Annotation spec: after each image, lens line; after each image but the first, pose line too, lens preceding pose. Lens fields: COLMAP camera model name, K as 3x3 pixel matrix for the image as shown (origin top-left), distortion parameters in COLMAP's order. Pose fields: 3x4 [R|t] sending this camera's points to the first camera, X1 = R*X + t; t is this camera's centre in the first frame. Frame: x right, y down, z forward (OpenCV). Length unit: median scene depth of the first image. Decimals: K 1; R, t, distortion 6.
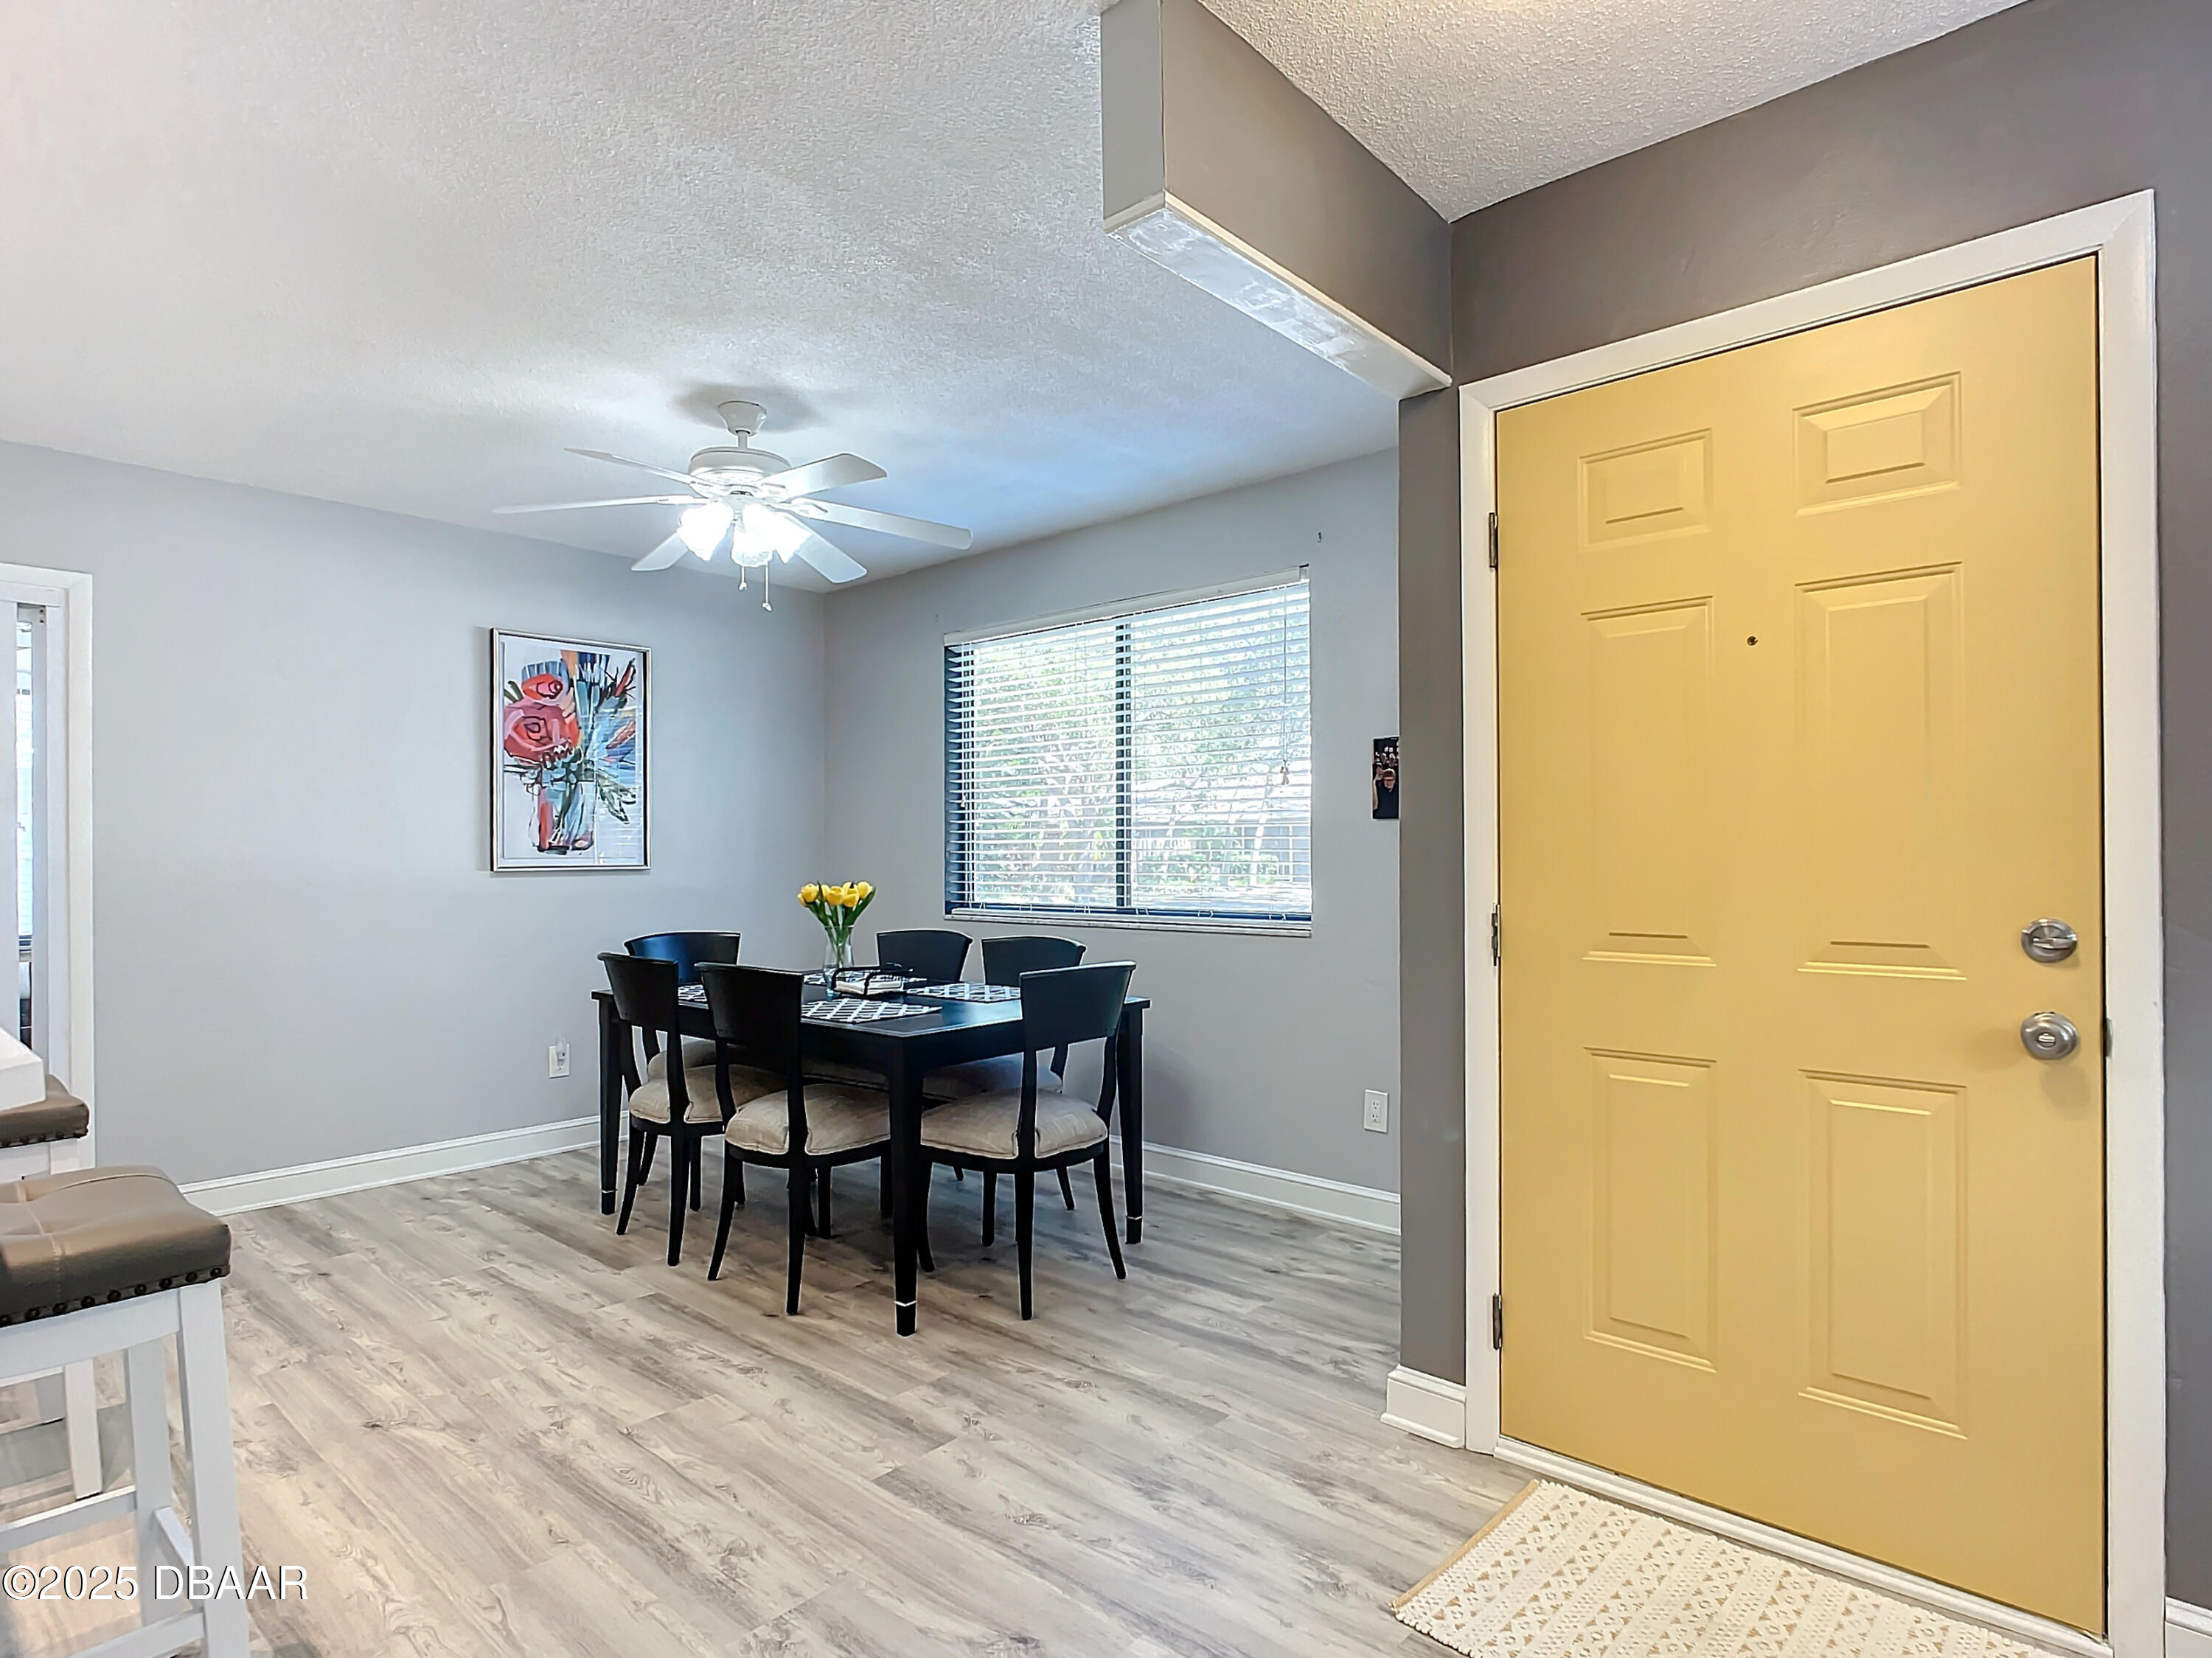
lens RADIAL K [[1198.9, 0, 1112.6], [0, 1198.9, 842.9], [0, 0, 1]] dist [-0.028155, 0.007452]
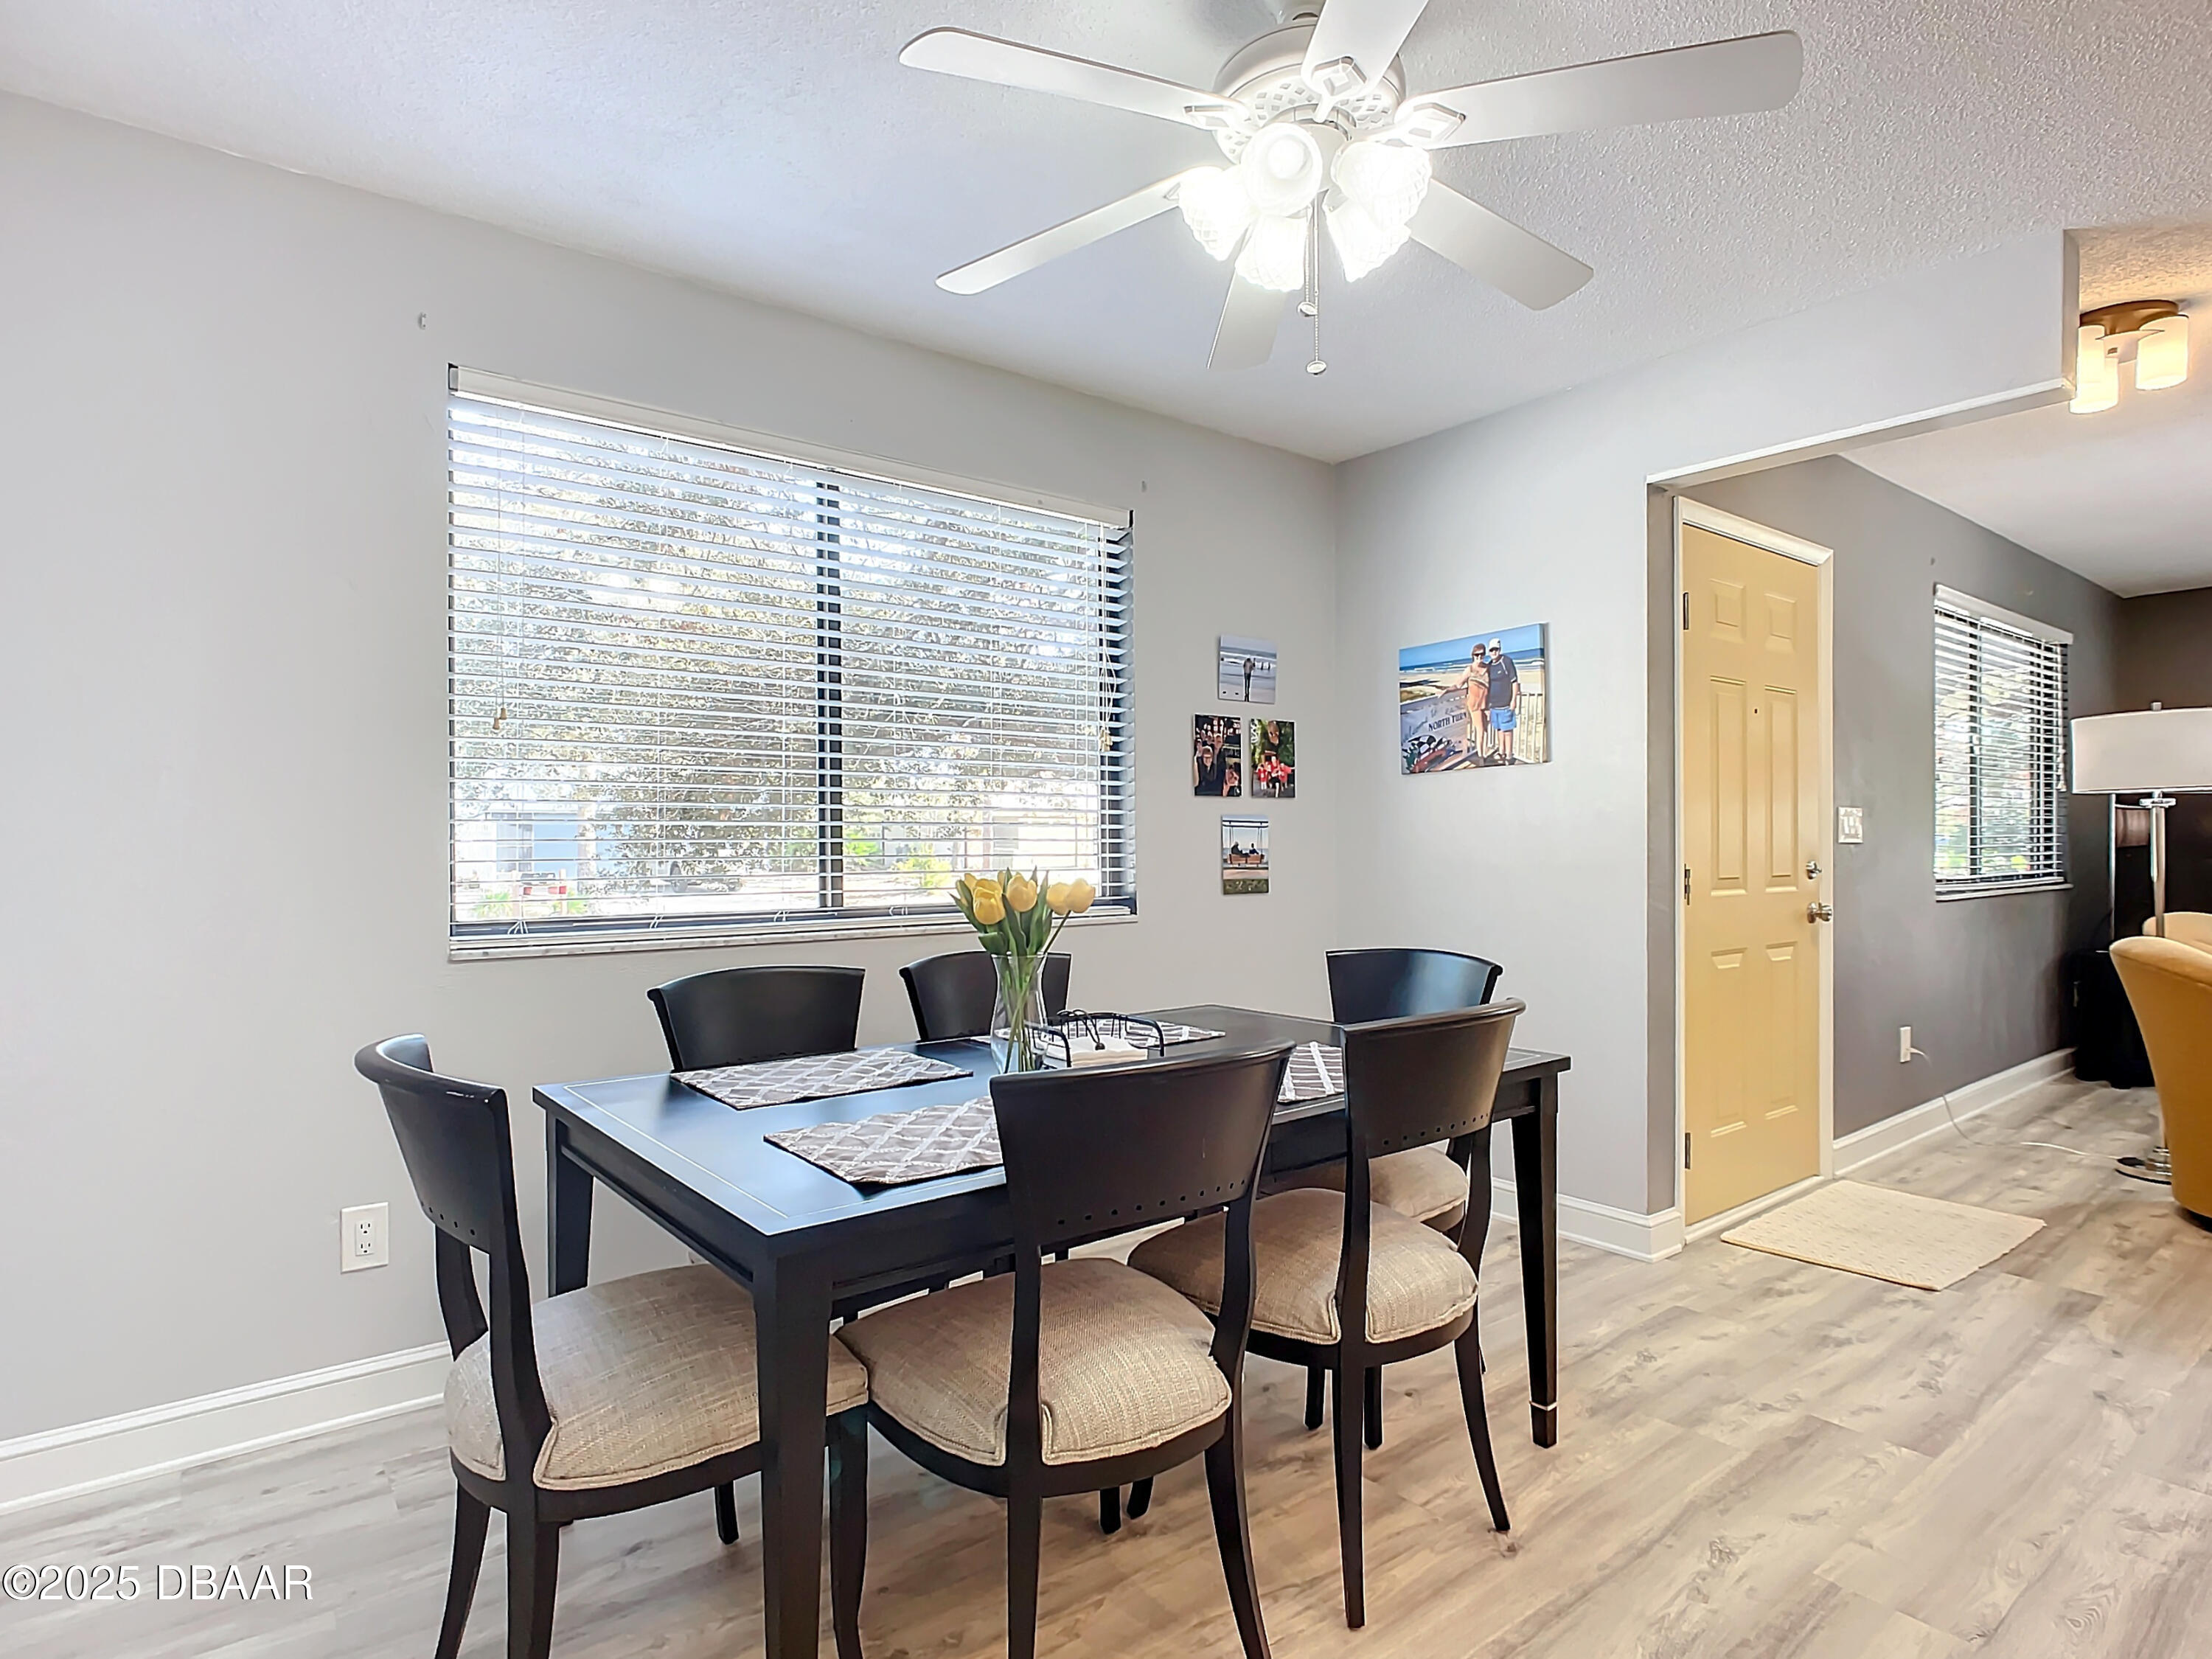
lens RADIAL K [[1199.0, 0, 1097.5], [0, 1199.0, 845.3], [0, 0, 1]] dist [-0.028155, 0.007452]
pose [[0.180820, 0.004688, 0.983505, -0.762376], [-0.002788, 0.999987, -0.004254, 0.025059], [-0.983512, -0.001972, 0.180831, 0.895366]]
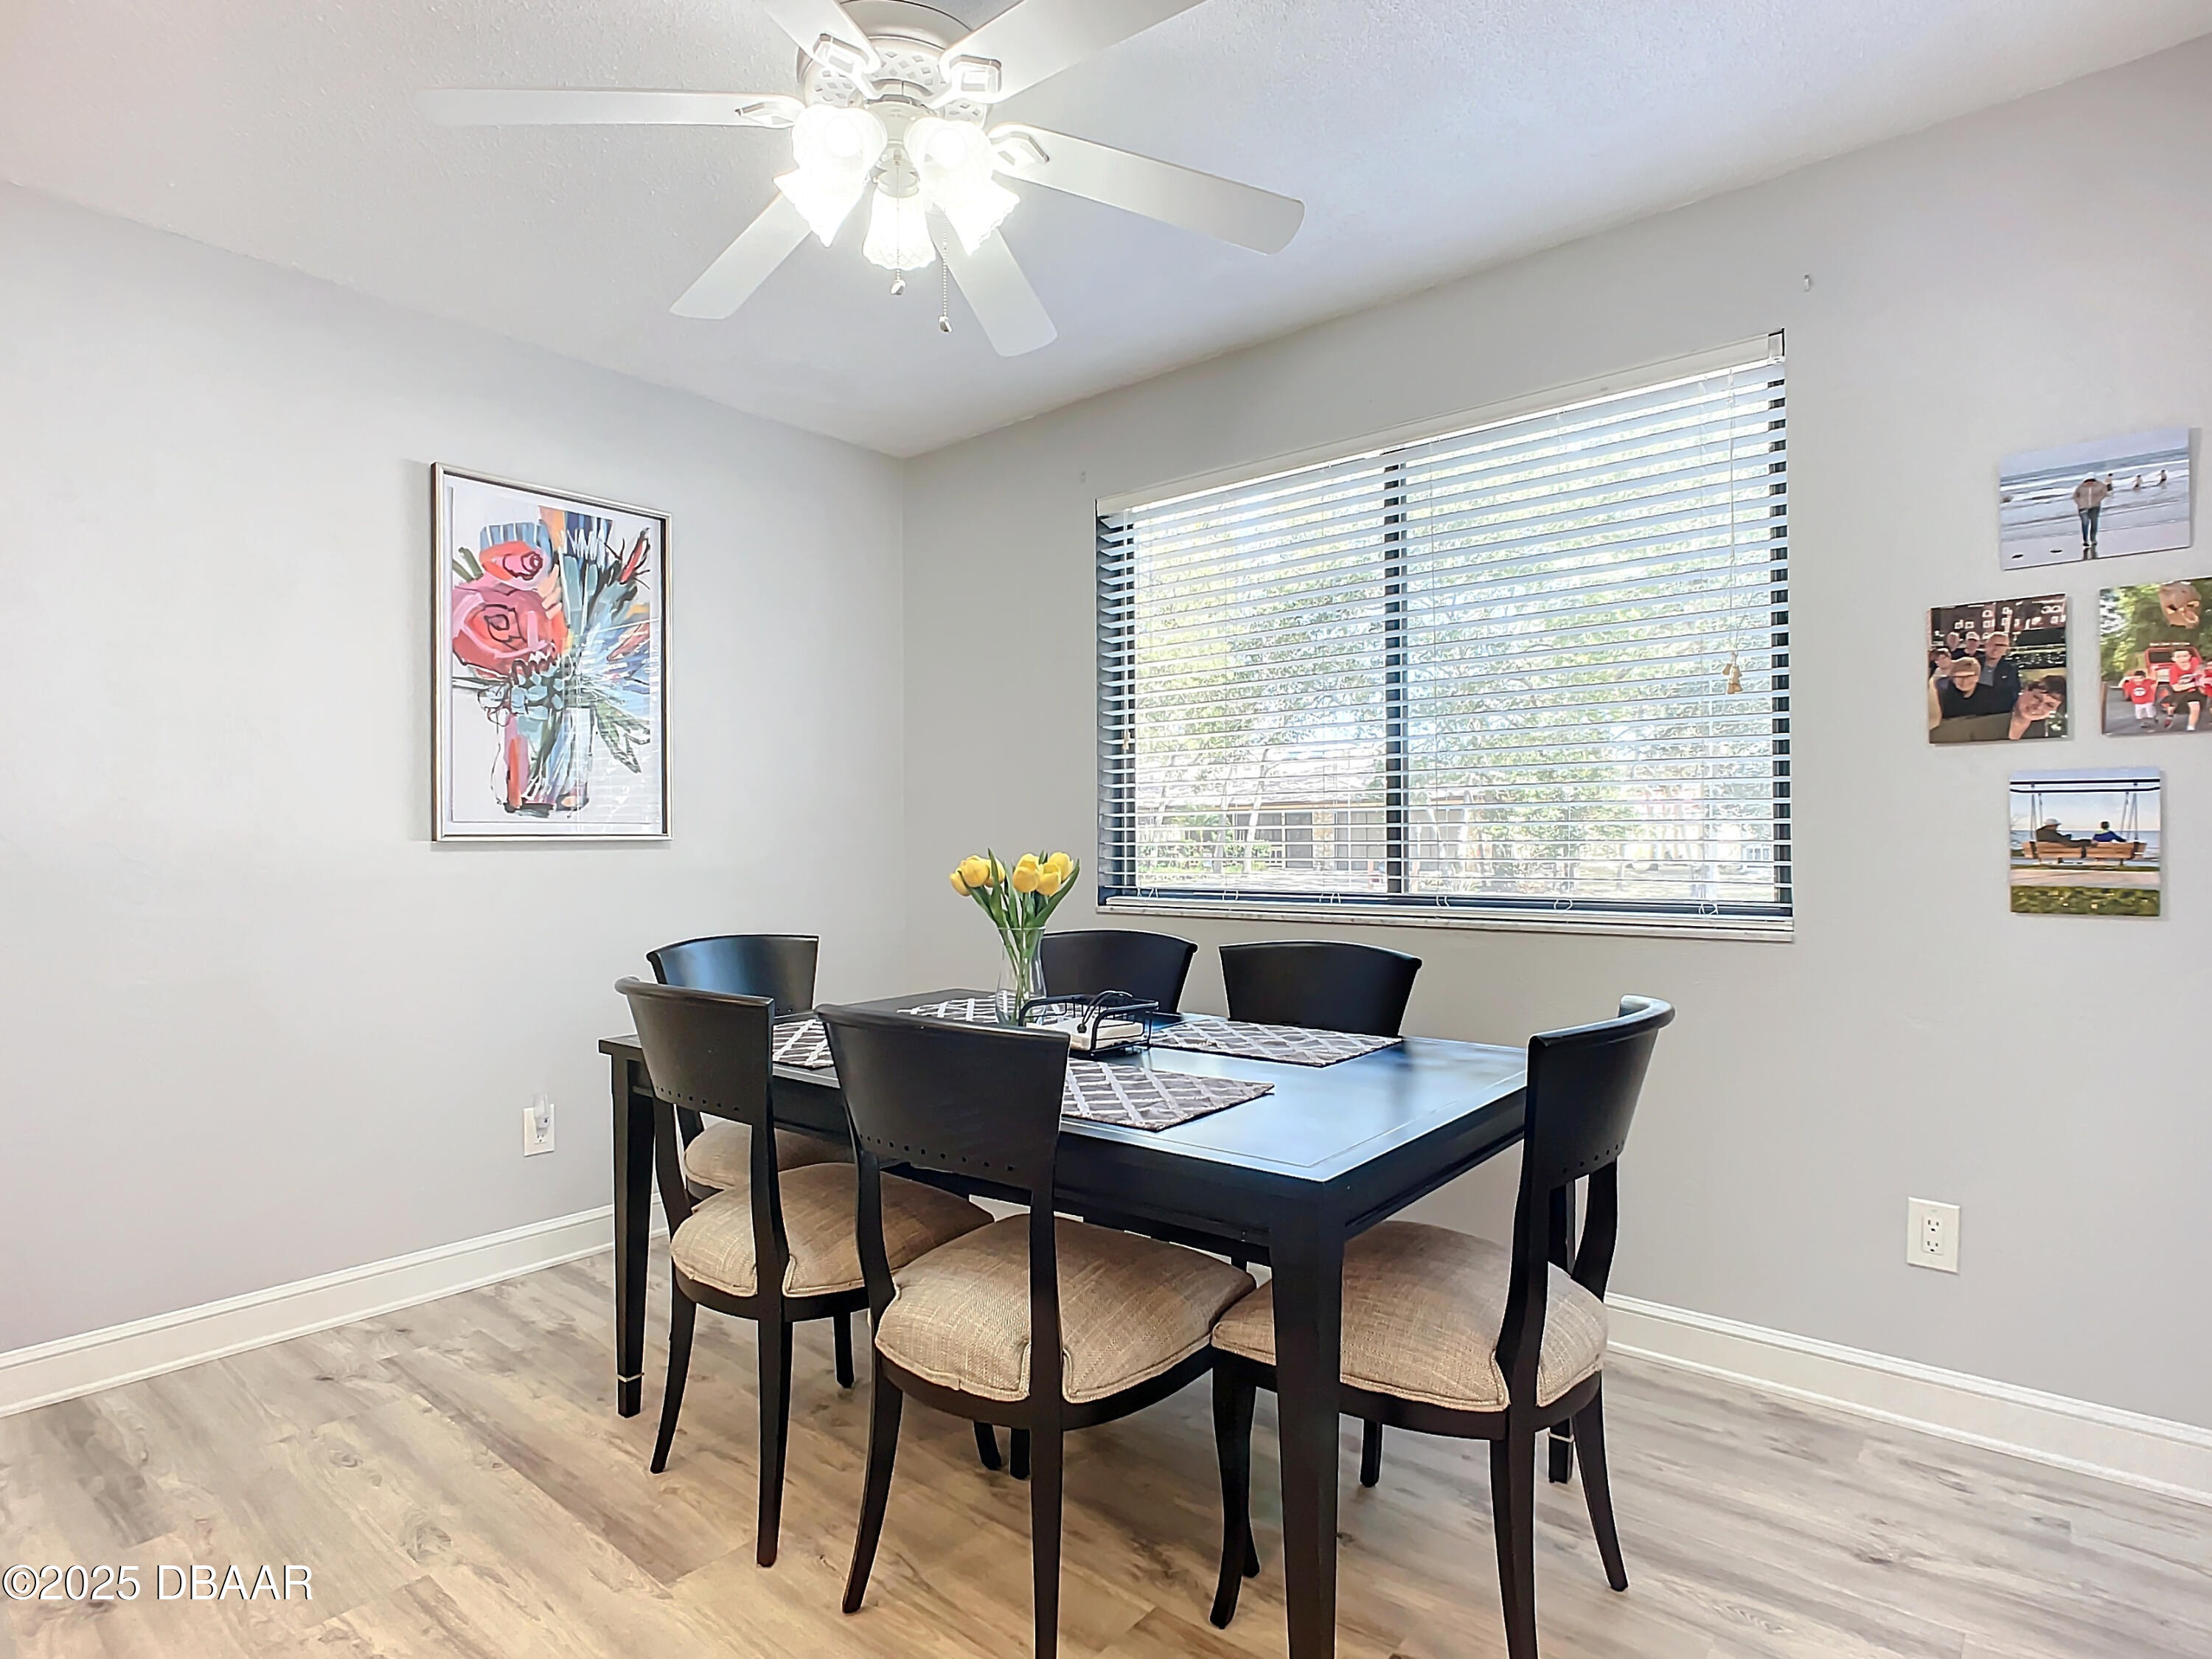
lens RADIAL K [[1199.0, 0, 1096.0], [0, 1199.0, 837.6], [0, 0, 1]] dist [-0.028155, 0.007452]
pose [[0.999921, -0.001953, 0.012378, -0.202000], [0.001871, 0.999976, 0.006613, 0.021670], [-0.012391, -0.006589, 0.999902, 0.415692]]
